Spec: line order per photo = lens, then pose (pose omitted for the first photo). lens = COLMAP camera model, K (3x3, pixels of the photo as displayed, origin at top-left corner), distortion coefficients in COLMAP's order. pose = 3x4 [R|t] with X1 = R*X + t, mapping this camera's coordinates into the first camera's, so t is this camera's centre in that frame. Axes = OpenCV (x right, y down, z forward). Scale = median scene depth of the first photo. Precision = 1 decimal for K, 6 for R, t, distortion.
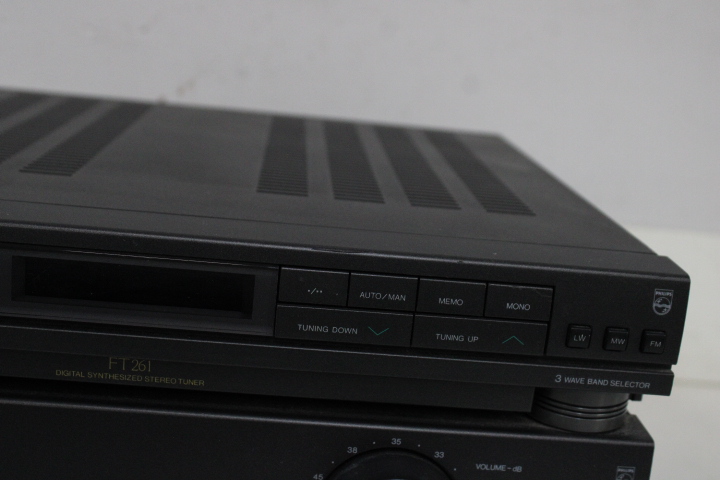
lens RADIAL K [[952.8, 0, 360.0], [0, 952.8, 240.0], [0, 0, 1]] dist [-0.064402, 0.077242]
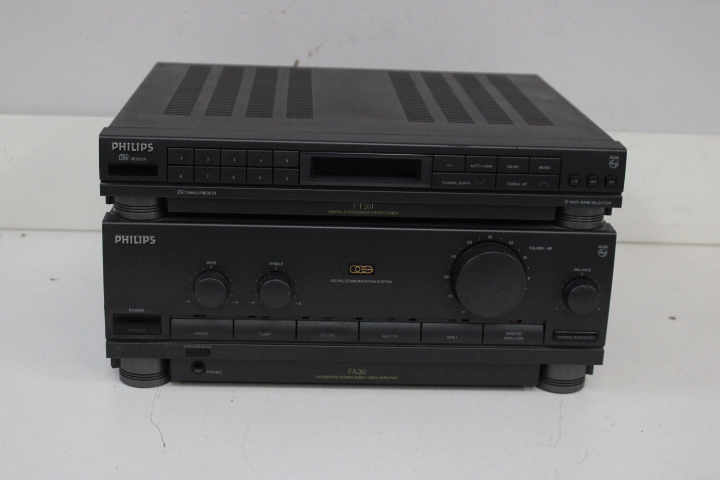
lens RADIAL K [[1111.2, 0, 360.0], [0, 1111.2, 240.0], [0, 0, 1]] dist [-0.016569, 0.001571]
pose [[0.997866, -0.057013, -0.031814, -0.171734], [0.058740, 0.996686, 0.056270, 0.065374], [0.028500, -0.058018, 0.997909, -1.459759]]
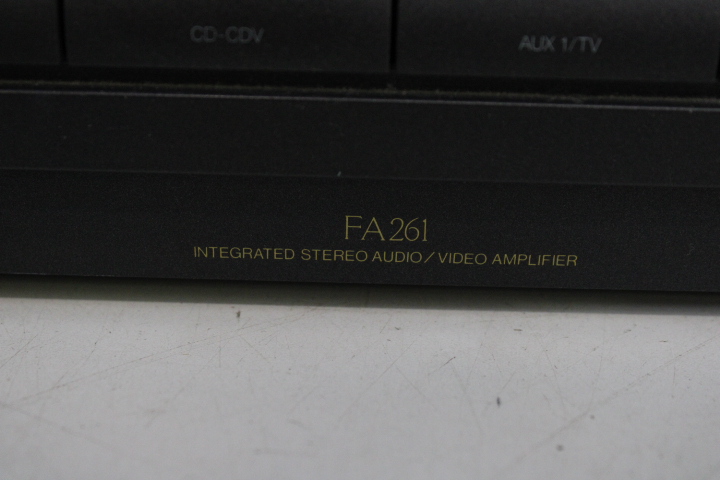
lens RADIAL K [[1110.5, 0, 360.0], [0, 1110.5, 240.0], [0, 0, 1]] dist [-0.014940, -0.015884]
pose [[0.995129, -0.041680, -0.089342, -0.242718], [0.056982, 0.982695, 0.176247, 0.423498], [0.080450, -0.180479, 0.980283, 0.562822]]
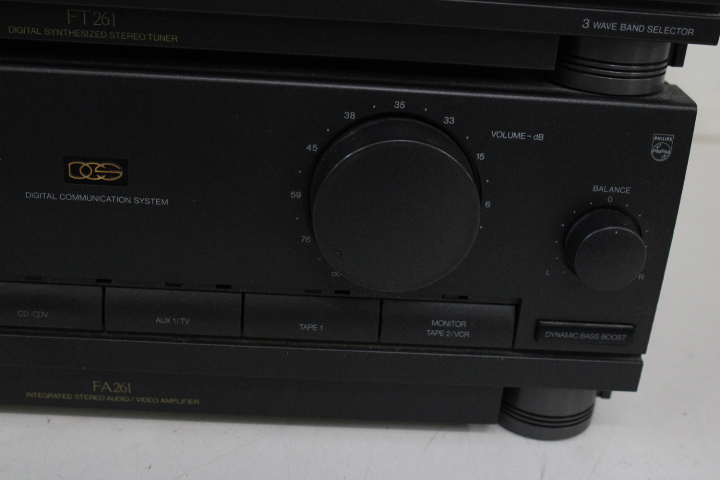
lens RADIAL K [[952.8, 0, 360.0], [0, 952.8, 240.0], [0, 0, 1]] dist [-0.064402, 0.077242]
pose [[0.999029, -0.017312, -0.040517, 0.035667], [0.024079, 0.984623, 0.173025, 0.184595], [0.036898, -0.173833, 0.984084, 0.114306]]
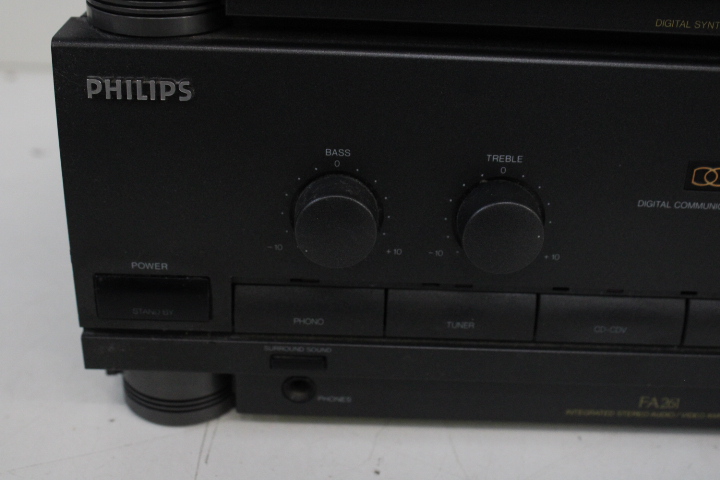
lens RADIAL K [[952.8, 0, 360.0], [0, 952.8, 240.0], [0, 0, 1]] dist [-0.064402, 0.077242]
pose [[0.996323, -0.027112, -0.081275, -0.497352], [0.044093, 0.975599, 0.215087, 0.133182], [0.073460, -0.217879, 0.973207, 0.170333]]
